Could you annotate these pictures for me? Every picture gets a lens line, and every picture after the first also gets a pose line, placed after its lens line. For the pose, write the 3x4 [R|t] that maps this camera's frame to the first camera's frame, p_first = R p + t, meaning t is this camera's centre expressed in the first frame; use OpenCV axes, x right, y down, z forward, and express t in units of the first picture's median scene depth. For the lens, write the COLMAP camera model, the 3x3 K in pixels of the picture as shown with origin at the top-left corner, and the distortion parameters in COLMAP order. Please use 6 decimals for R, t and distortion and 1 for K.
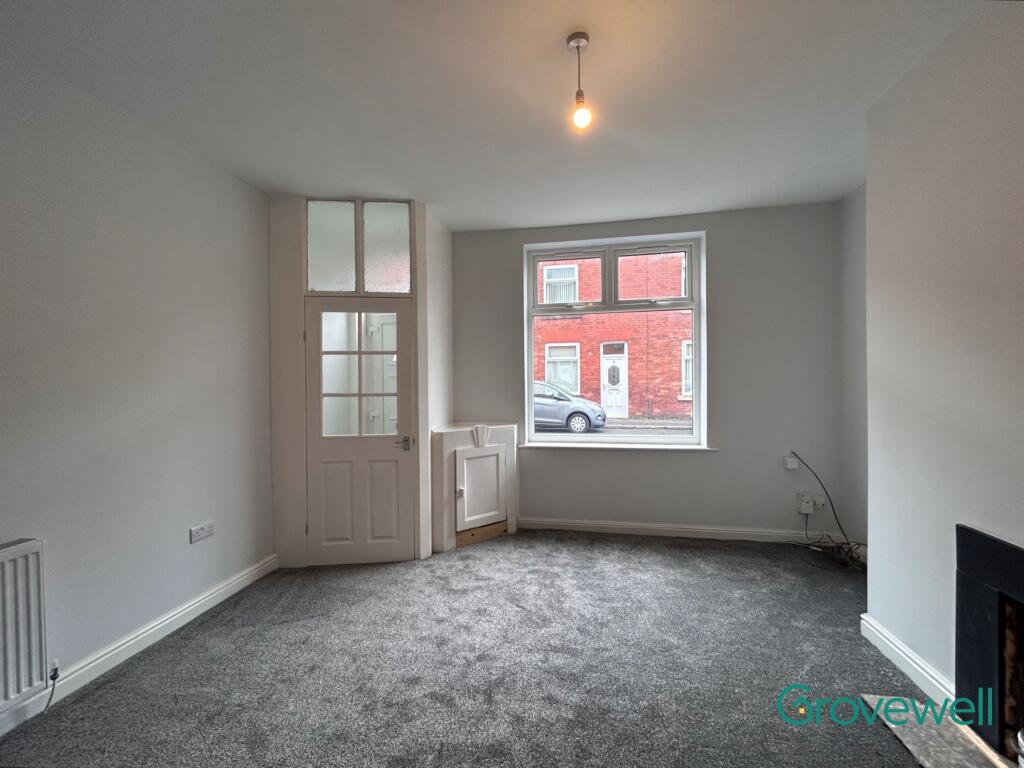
lens RADIAL K [[420.4, 0, 512.0], [0, 420.4, 384.0], [0, 0, 1]] dist [-0.001505, 0.000698]
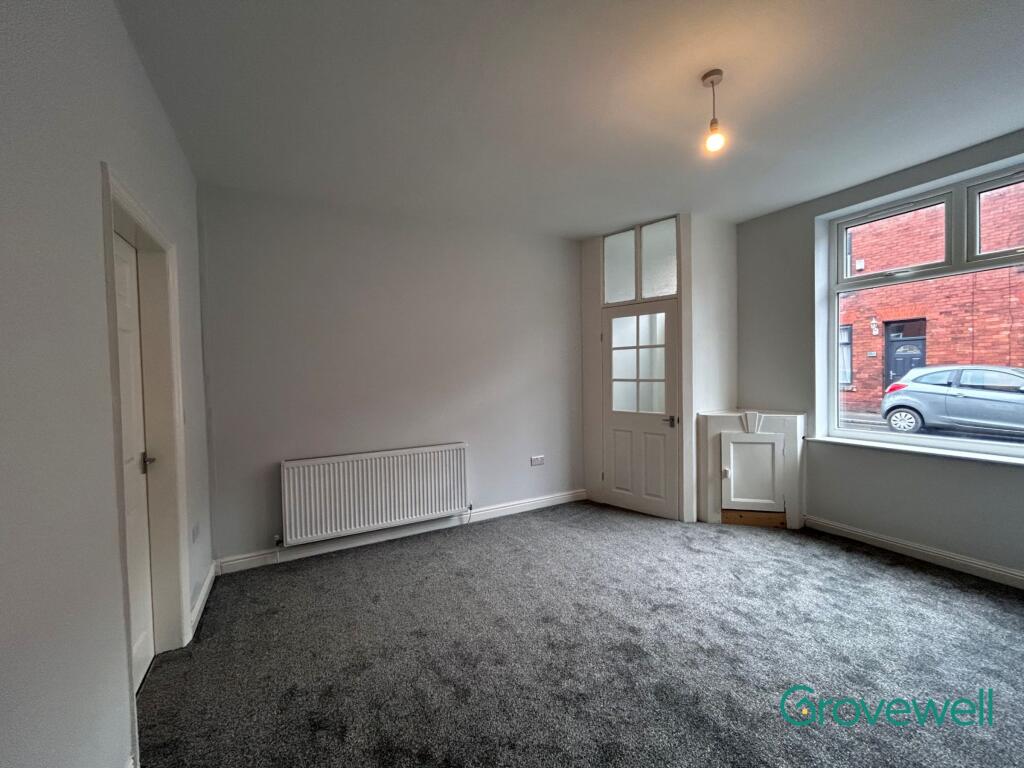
lens RADIAL K [[415.0, 0, 511.8], [0, 415.0, 382.5], [0, 0, 1]] dist [-0.002335, 0.000550]
pose [[0.630022, 0.017492, -0.776380, 0.373008], [0.002743, 0.999690, 0.024749, 0.000448], [0.776572, -0.017722, 0.629779, -0.089402]]
